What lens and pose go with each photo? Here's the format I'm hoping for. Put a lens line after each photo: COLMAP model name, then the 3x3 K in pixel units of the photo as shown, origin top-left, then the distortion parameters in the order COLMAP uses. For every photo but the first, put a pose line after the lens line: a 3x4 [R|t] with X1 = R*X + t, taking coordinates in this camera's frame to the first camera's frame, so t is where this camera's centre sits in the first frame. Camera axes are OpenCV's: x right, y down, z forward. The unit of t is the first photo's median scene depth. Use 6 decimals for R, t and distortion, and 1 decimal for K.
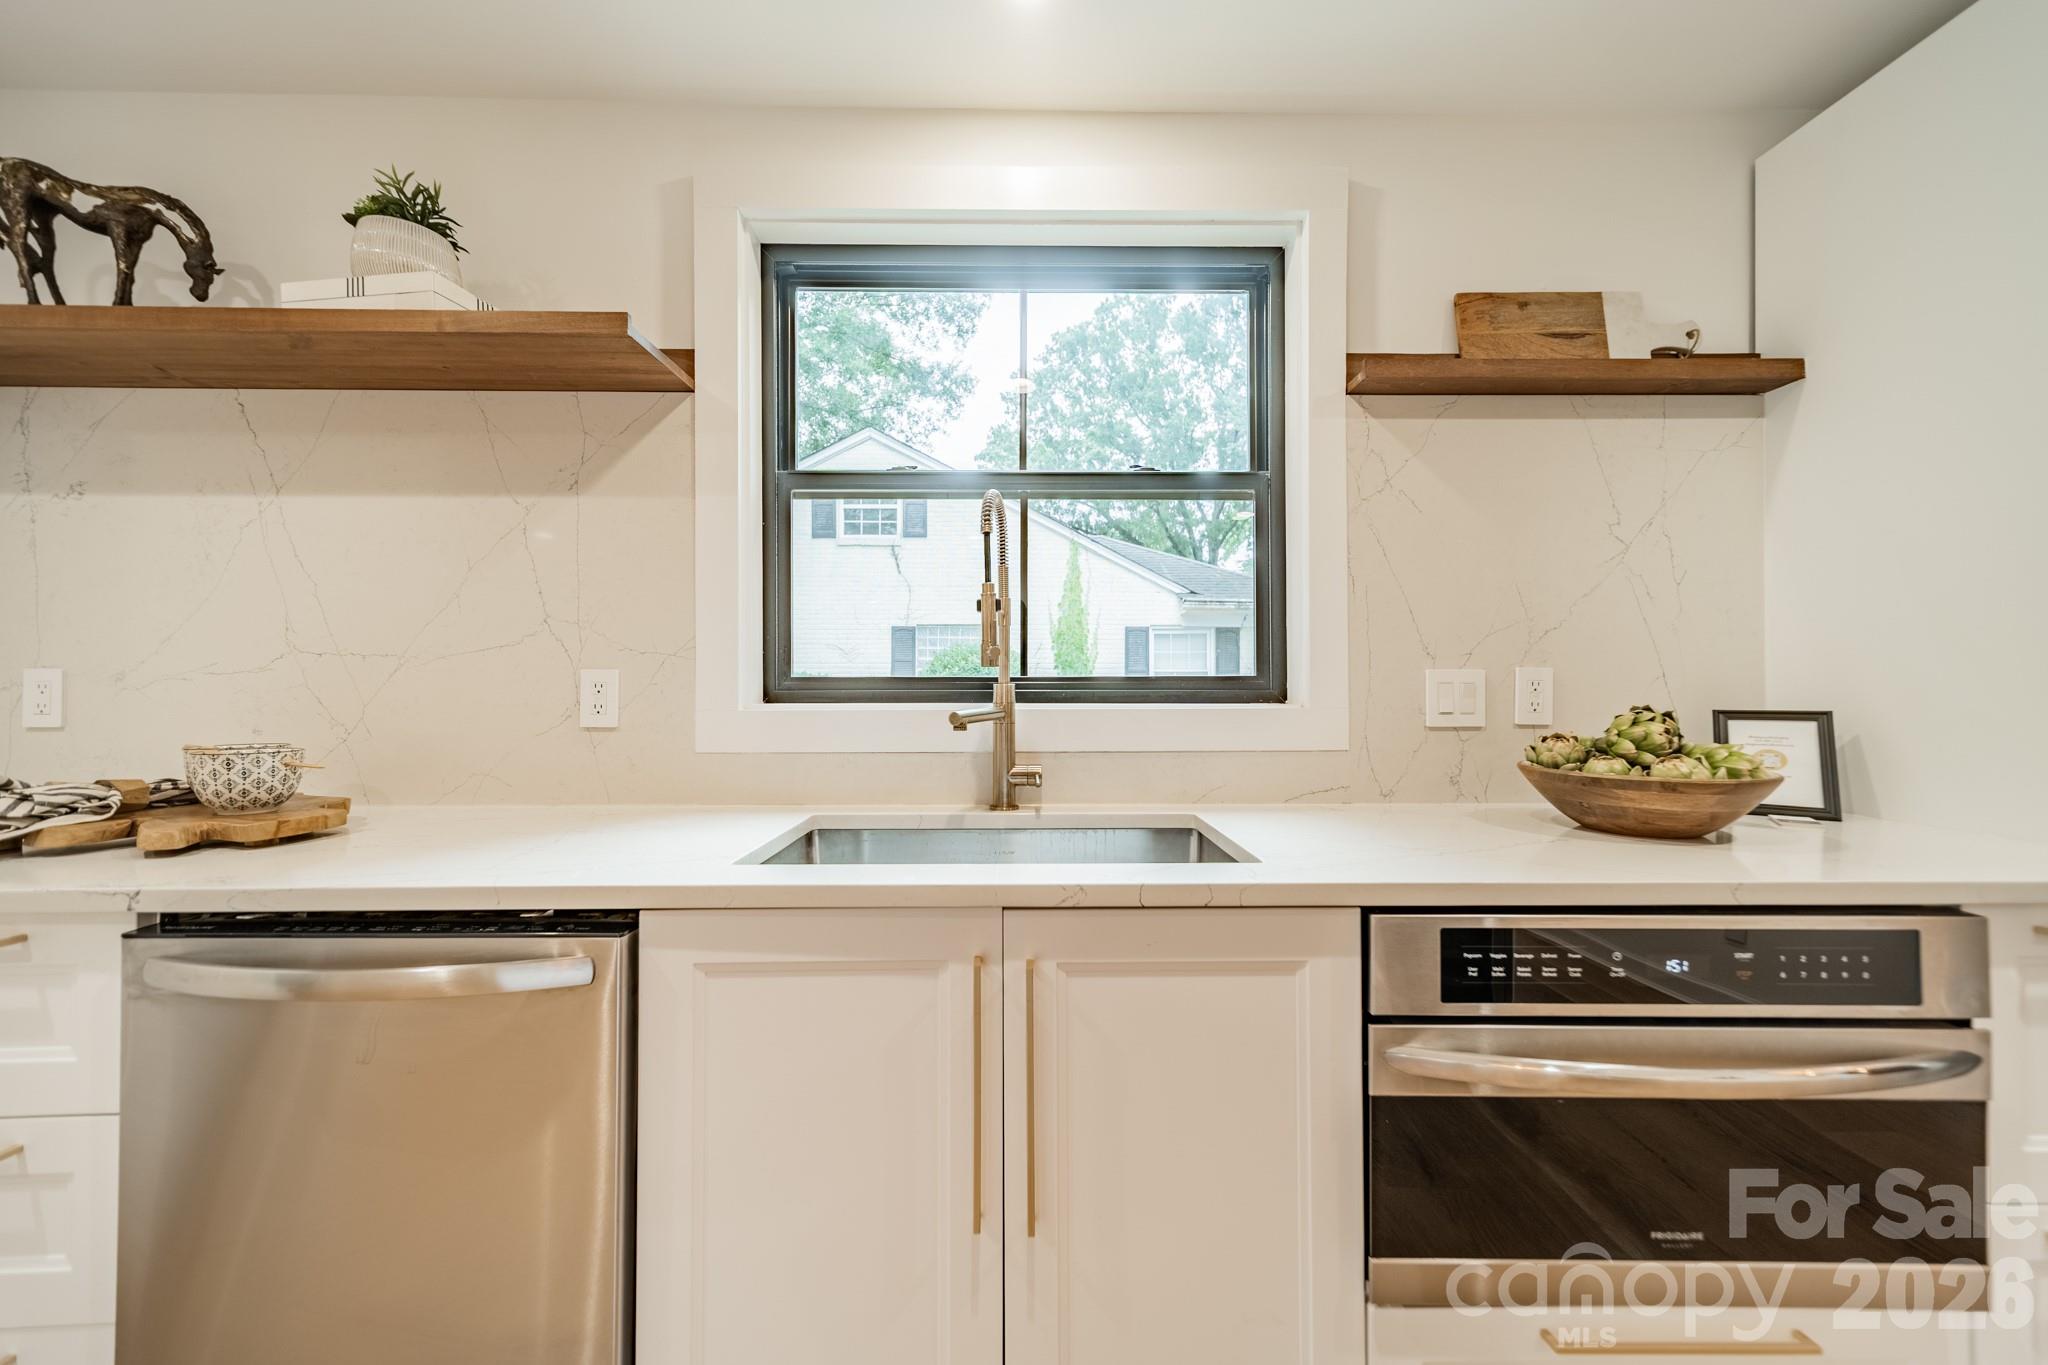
lens RADIAL K [[719.6, 0, 1026.1], [0, 719.6, 684.1], [0, 0, 1]] dist [0.008472, 0.000175]
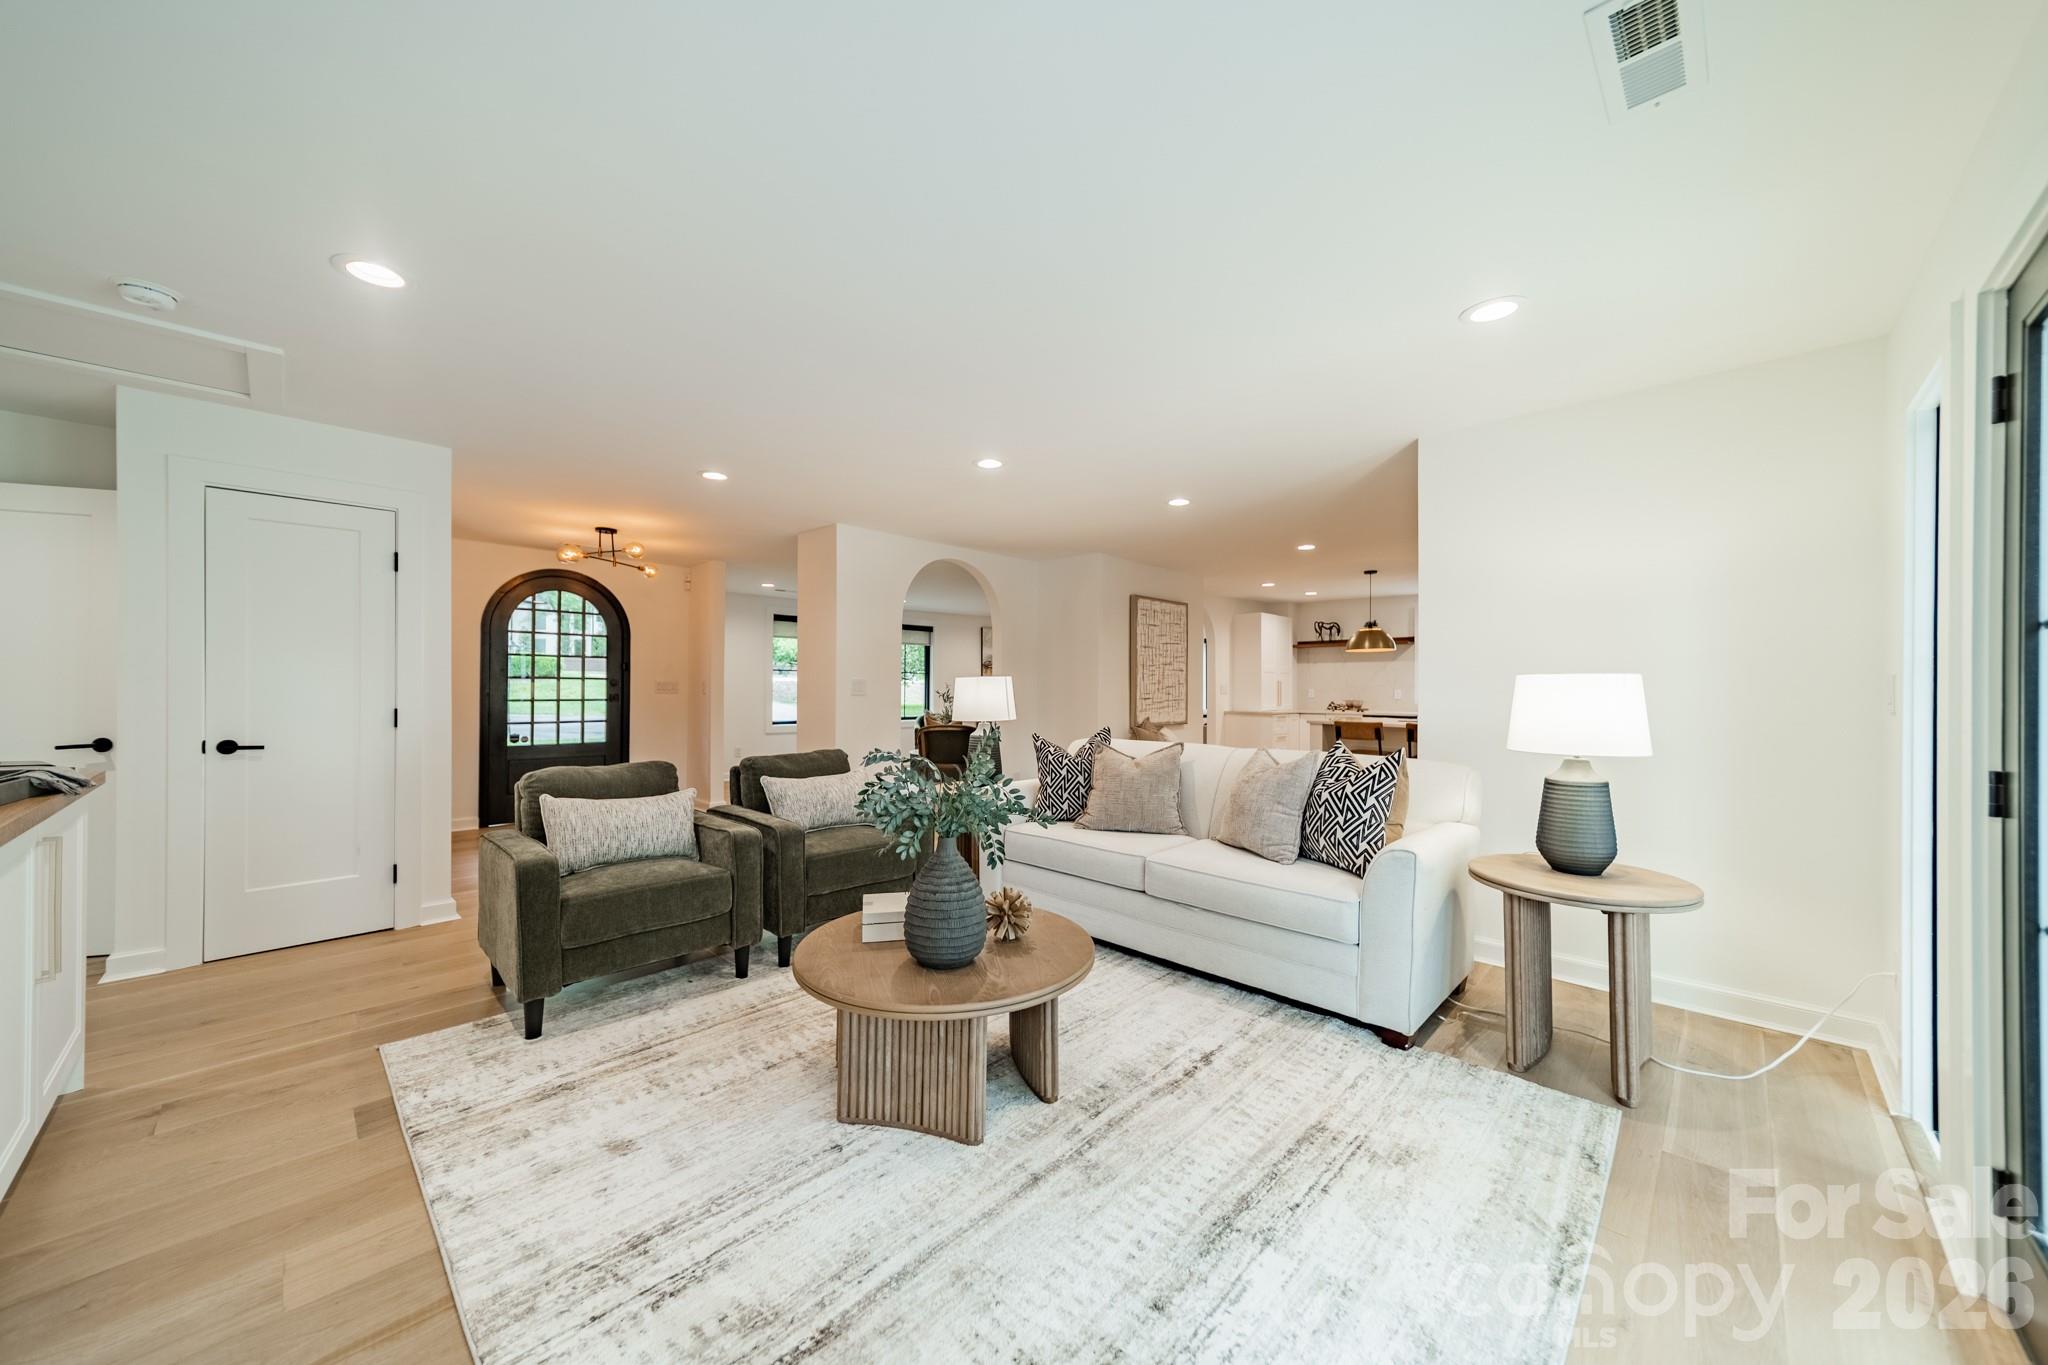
lens RADIAL K [[724.5, 0, 1026.8], [0, 724.5, 681.2], [0, 0, 1]] dist [0.008864, 0.000012]
pose [[0.715588, -0.001864, -0.698520, 1.574241], [0.000710, 0.999998, -0.001940, -0.089103], [0.698522, 0.000893, 0.715588, -6.058391]]
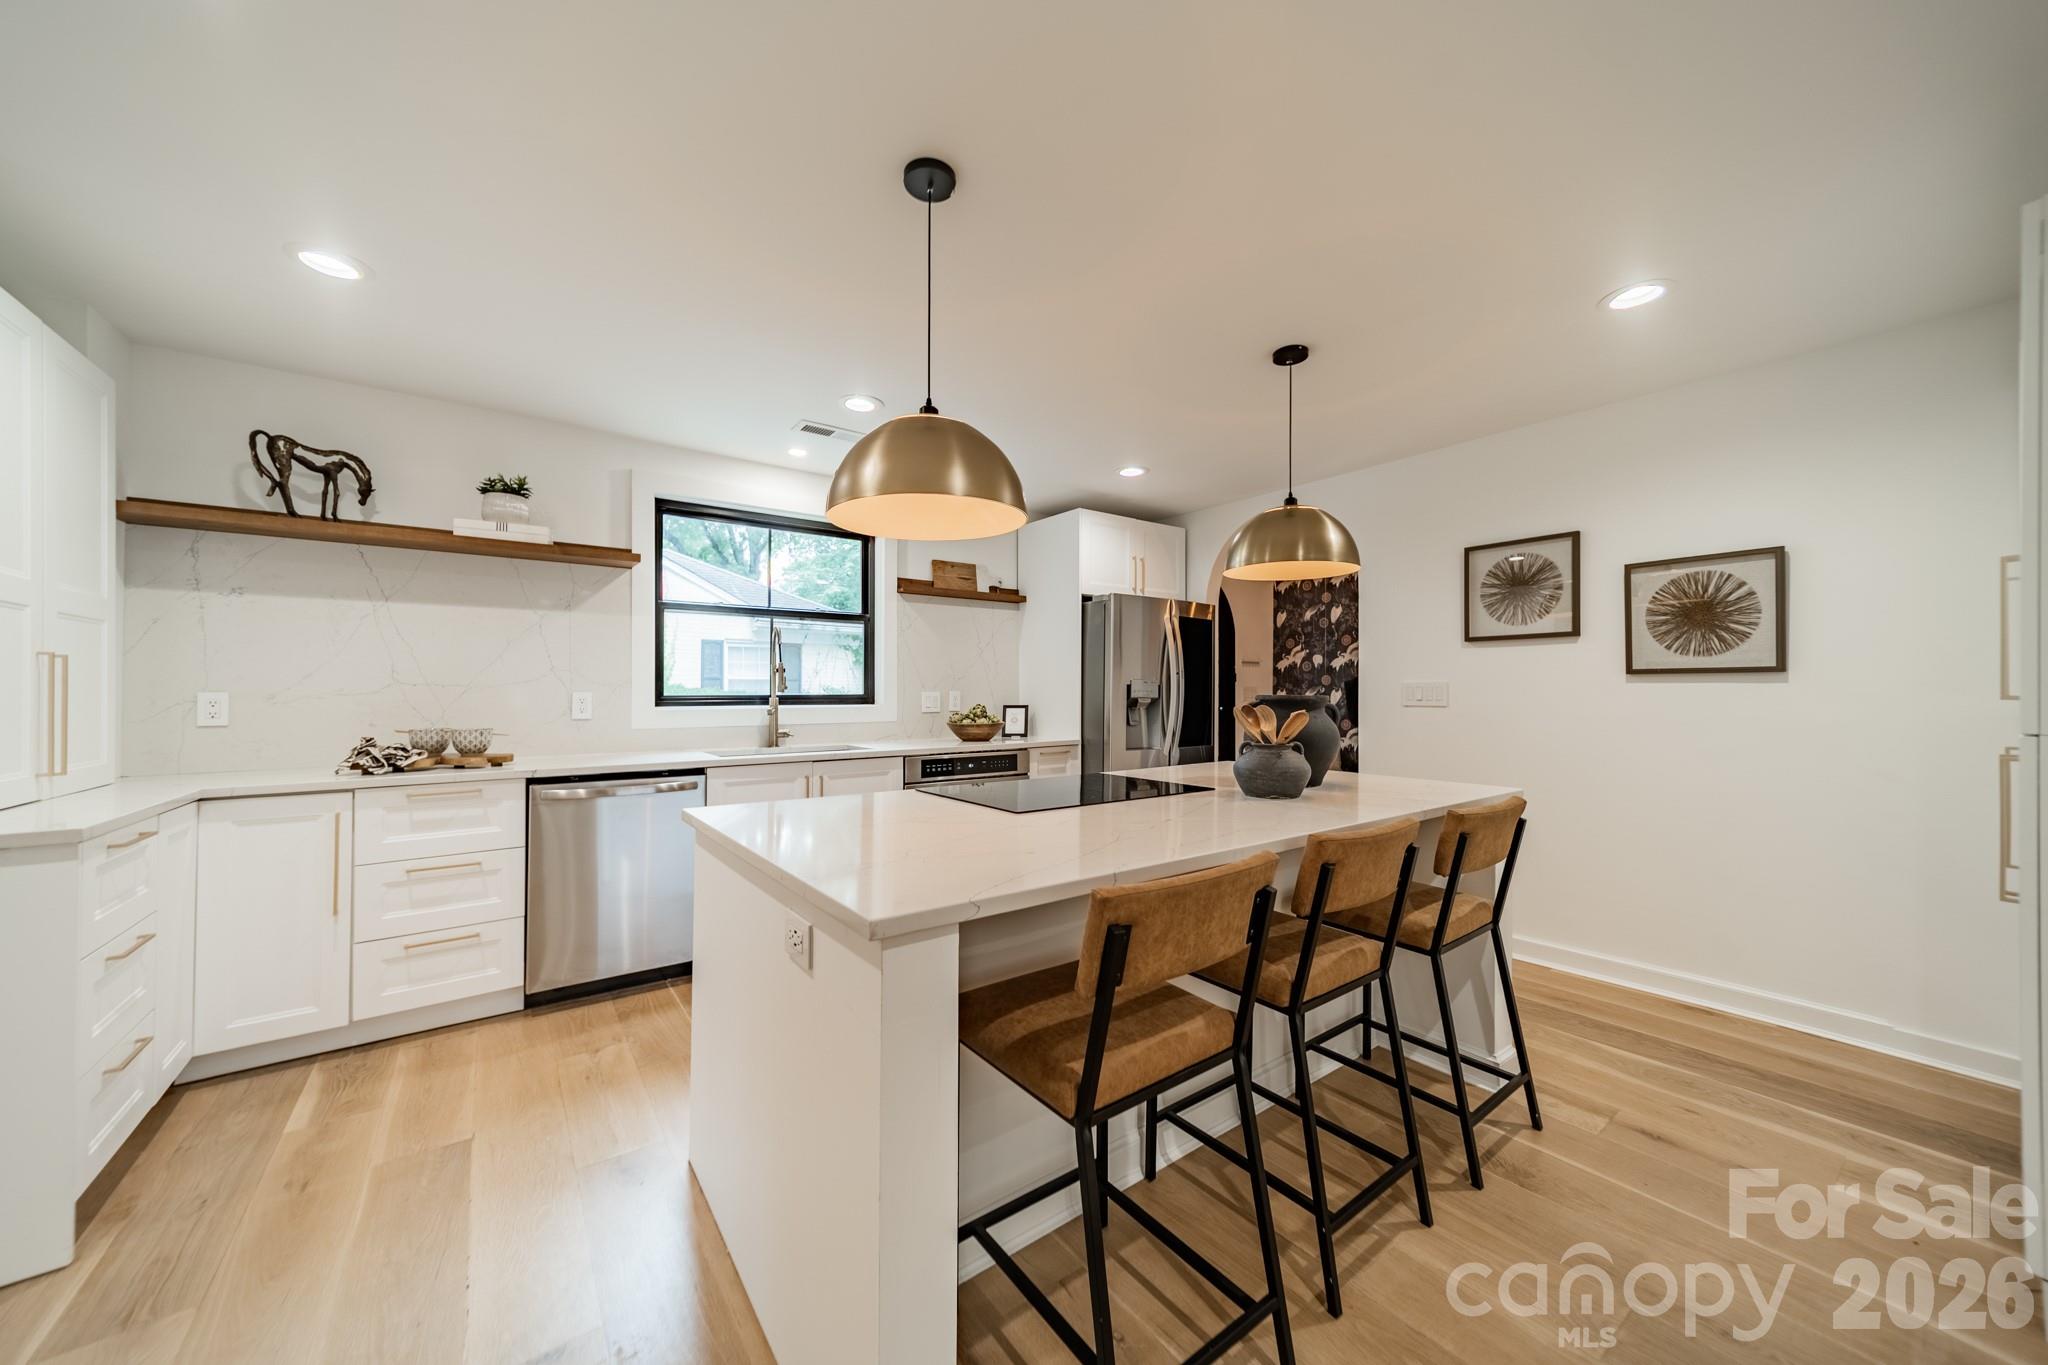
lens RADIAL K [[723.2, 0, 1027.9], [0, 723.2, 684.8], [0, 0, 1]] dist [0.008528, 0.000251]
pose [[0.811270, 0.005522, 0.584645, -0.835779], [-0.004103, 0.999985, -0.003752, -0.043067], [-0.584657, 0.000645, 0.811280, -1.677961]]
